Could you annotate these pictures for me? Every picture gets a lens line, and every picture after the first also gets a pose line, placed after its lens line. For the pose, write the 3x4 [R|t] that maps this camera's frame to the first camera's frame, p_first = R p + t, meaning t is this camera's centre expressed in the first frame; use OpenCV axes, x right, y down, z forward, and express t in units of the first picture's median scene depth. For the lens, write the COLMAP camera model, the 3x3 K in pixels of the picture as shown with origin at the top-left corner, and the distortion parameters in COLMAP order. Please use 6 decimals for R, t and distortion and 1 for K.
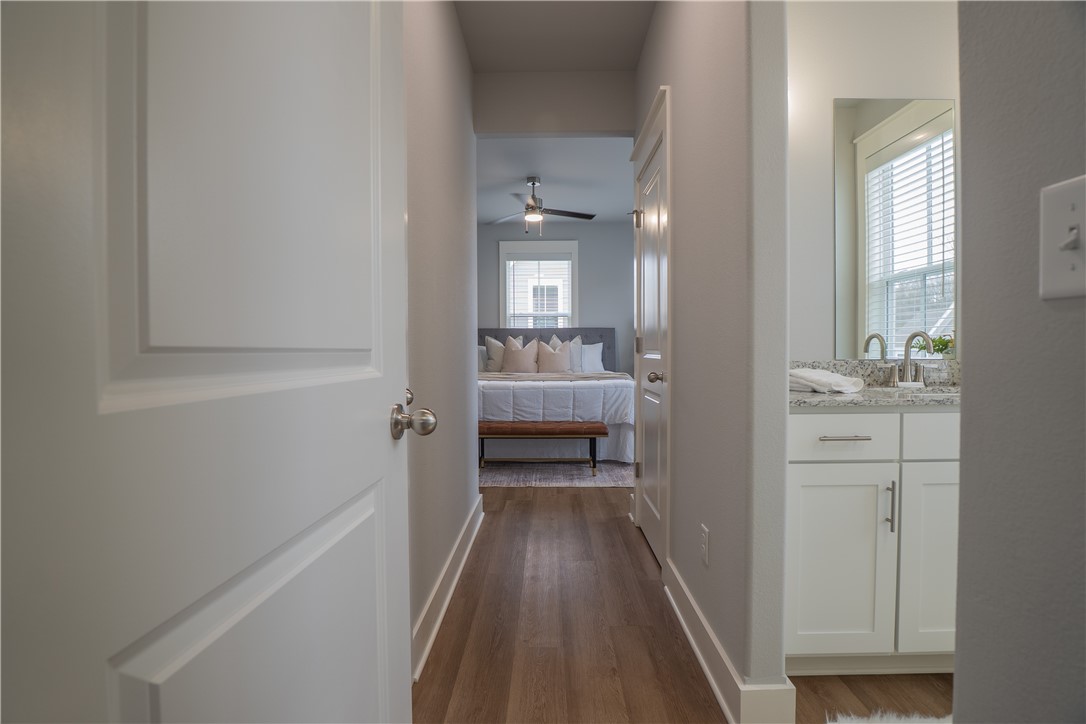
lens RADIAL K [[525.1, 0, 543.0], [0, 525.1, 362.0], [0, 0, 1]] dist [-0.017349, 0.000406]
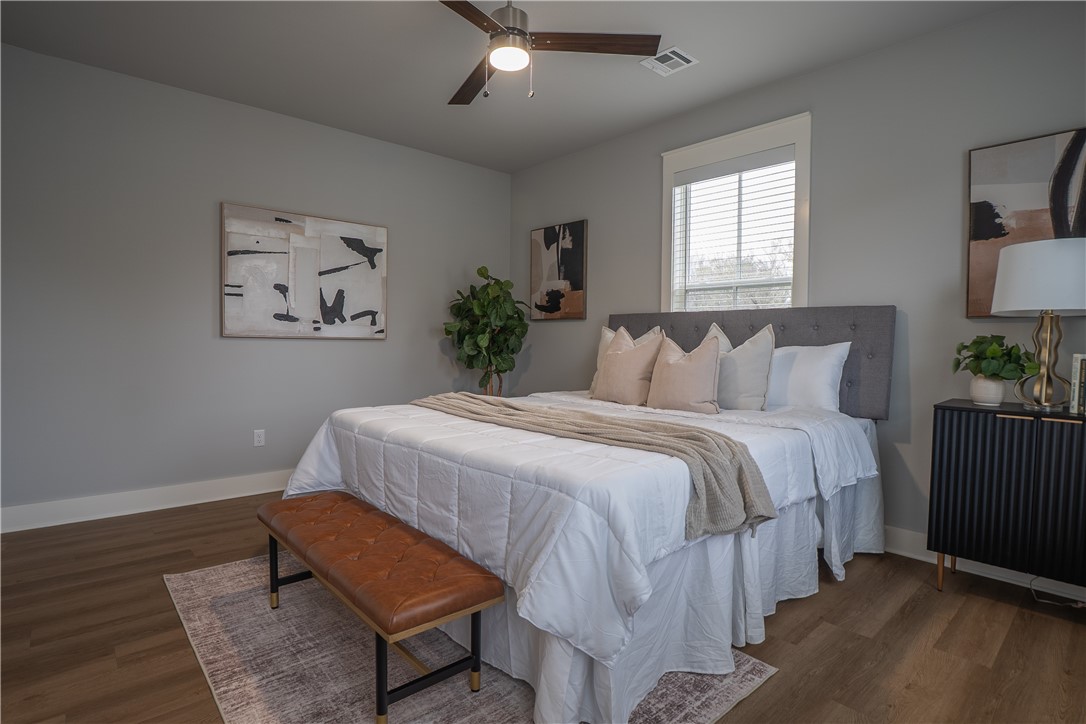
lens RADIAL K [[558.3, 0, 543.0], [0, 558.3, 362.0], [0, 0, 1]] dist [-0.036799, 0.001201]
pose [[0.674366, 0.040854, -0.737266, 0.280989], [-0.035588, 0.999106, 0.022811, -0.023664], [0.737539, 0.010855, 0.675217, 0.554636]]
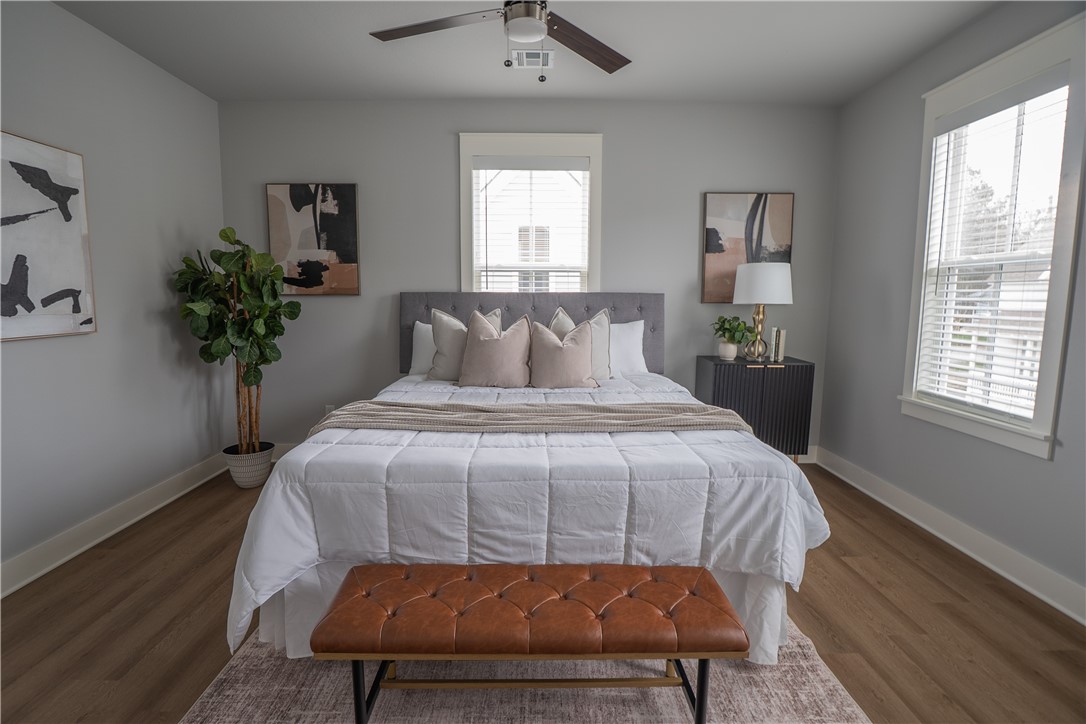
lens RADIAL K [[531.8, 0, 543.0], [0, 531.8, 362.0], [0, 0, 1]] dist [-0.051998, 0.016801]
pose [[0.999512, 0.007007, 0.030449, -0.011943], [-0.010039, 0.994880, 0.100568, -0.050907], [-0.029589, -0.100824, 0.994464, 0.453877]]
